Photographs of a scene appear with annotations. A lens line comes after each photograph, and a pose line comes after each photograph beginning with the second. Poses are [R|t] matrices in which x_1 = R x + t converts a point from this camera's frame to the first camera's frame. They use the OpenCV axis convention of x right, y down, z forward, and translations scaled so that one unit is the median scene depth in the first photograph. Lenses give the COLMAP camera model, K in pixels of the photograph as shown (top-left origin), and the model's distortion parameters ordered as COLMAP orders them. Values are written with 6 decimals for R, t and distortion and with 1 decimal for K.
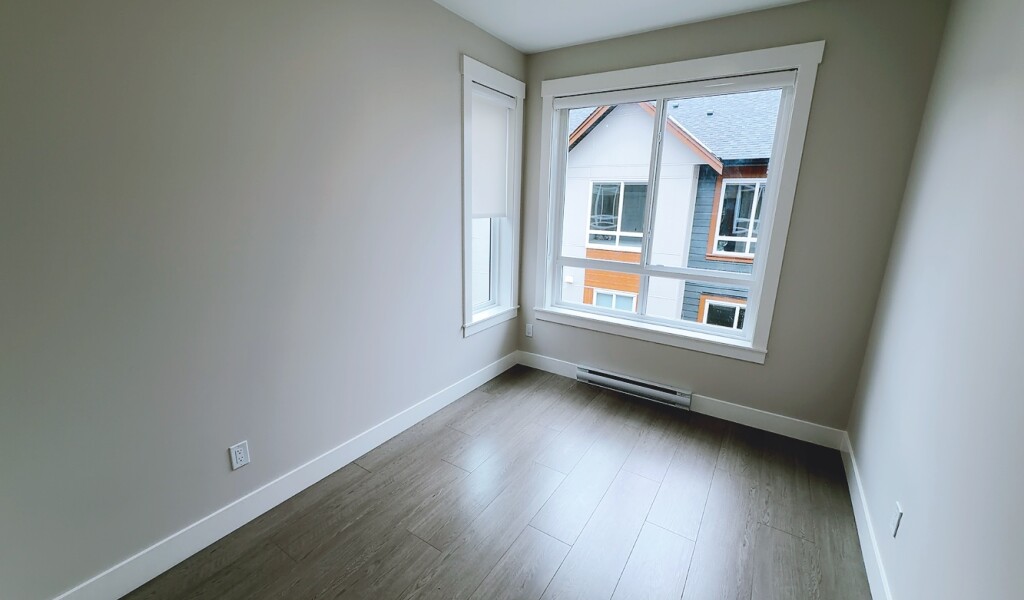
lens RADIAL K [[416.8, 0, 512.0], [0, 416.8, 300.0], [0, 0, 1]] dist [0.040394, -0.000146]
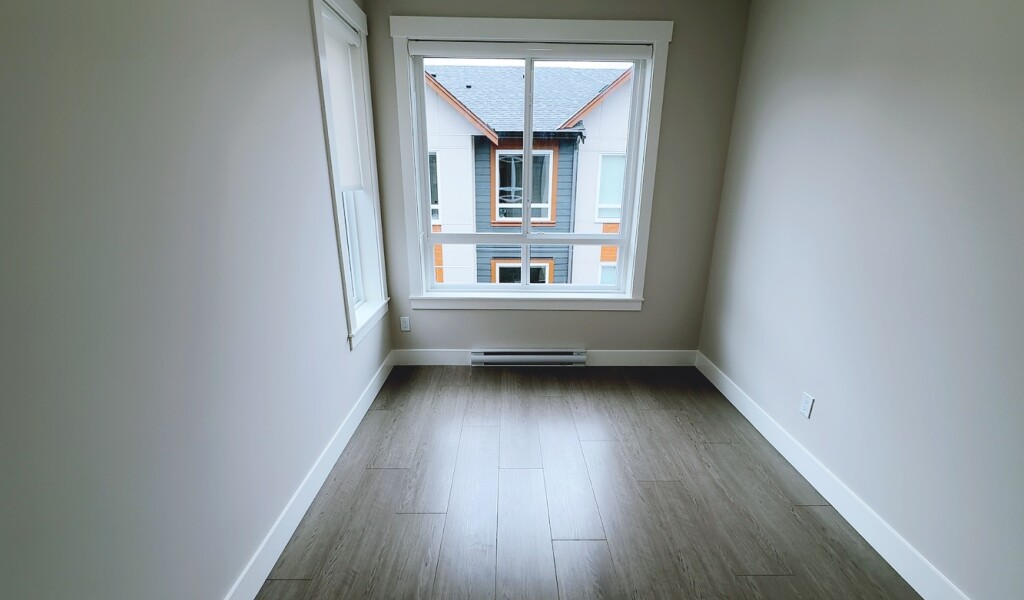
lens RADIAL K [[416.8, 0, 512.0], [0, 416.8, 300.0], [0, 0, 1]] dist [0.040394, -0.000146]
pose [[0.838227, -0.174113, 0.516778, -0.227255], [0.141659, 0.984649, 0.101974, -0.034365], [-0.526600, -0.012271, 0.850025, 0.172768]]
